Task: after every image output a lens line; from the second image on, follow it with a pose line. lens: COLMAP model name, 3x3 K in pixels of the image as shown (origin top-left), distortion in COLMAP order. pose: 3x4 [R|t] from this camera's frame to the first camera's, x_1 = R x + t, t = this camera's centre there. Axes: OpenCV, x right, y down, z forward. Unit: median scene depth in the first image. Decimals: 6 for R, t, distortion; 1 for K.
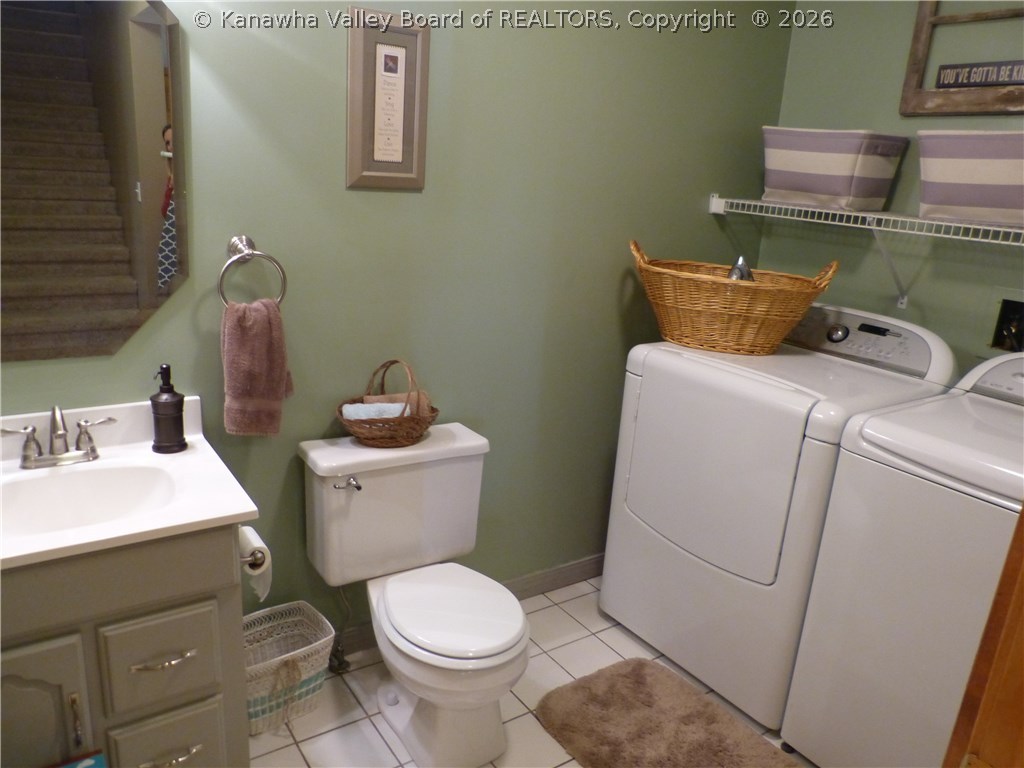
lens RADIAL K [[764.6, 0, 517.4], [0, 764.6, 383.6], [0, 0, 1]] dist [-0.008182, 0.003238]
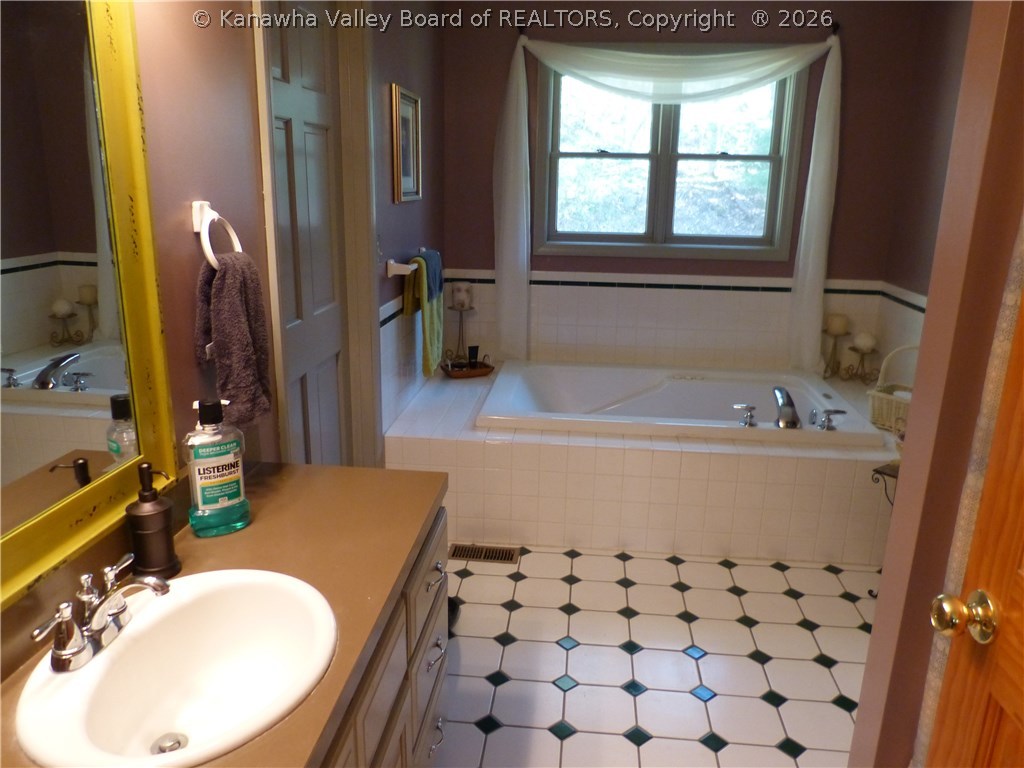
lens RADIAL K [[764.6, 0, 517.4], [0, 764.6, 383.6], [0, 0, 1]] dist [-0.008182, 0.003238]
pose [[0.946283, -0.138089, 0.292371, -0.315317], [0.137965, 0.990211, 0.021149, -0.069801], [-0.292429, 0.020324, 0.956071, 0.145724]]
